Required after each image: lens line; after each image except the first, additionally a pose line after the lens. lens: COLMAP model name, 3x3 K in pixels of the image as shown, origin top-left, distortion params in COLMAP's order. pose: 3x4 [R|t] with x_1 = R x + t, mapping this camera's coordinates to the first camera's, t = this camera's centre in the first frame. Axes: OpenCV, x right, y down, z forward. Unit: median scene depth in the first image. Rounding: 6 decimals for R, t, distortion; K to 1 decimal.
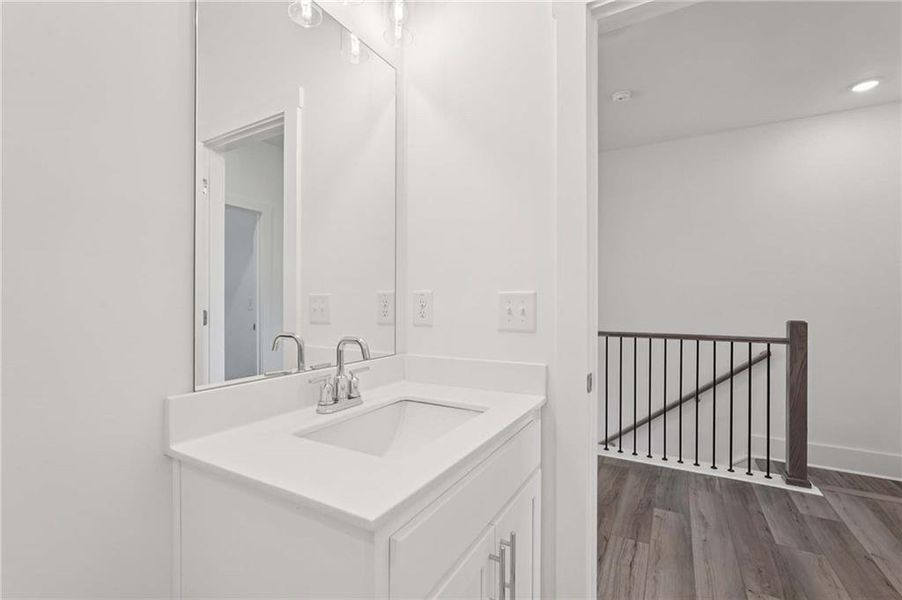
lens RADIAL K [[402.7, 0, 453.5], [0, 402.7, 300.6], [0, 0, 1]] dist [-0.013757, 0.007637]
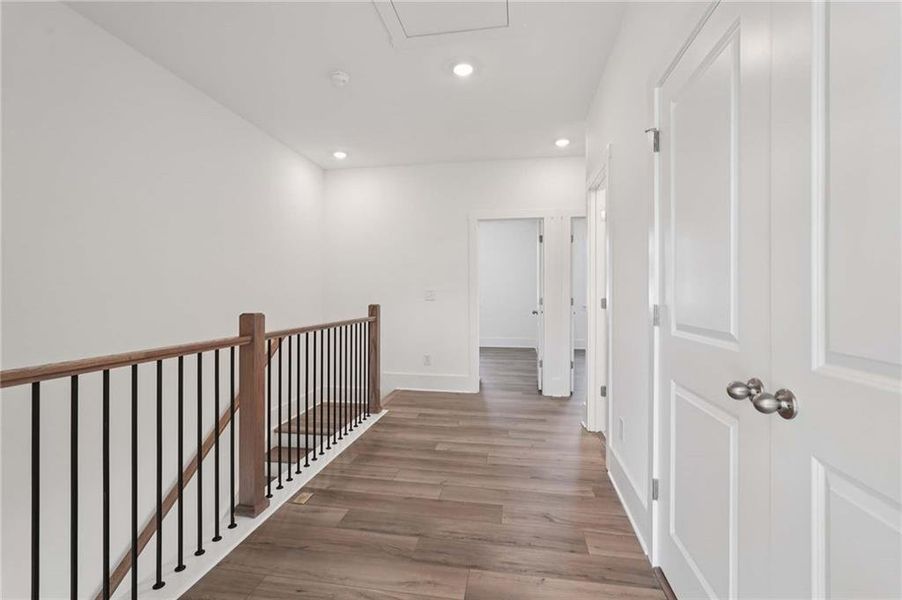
lens RADIAL K [[402.7, 0, 454.1], [0, 402.7, 298.8], [0, 0, 1]] dist [-0.013757, 0.007637]
pose [[-0.337583, 0.001081, 0.941295, -0.723134], [0.003339, 0.999994, 0.000049, 0.034456], [-0.941290, 0.003160, -0.337585, 1.351636]]
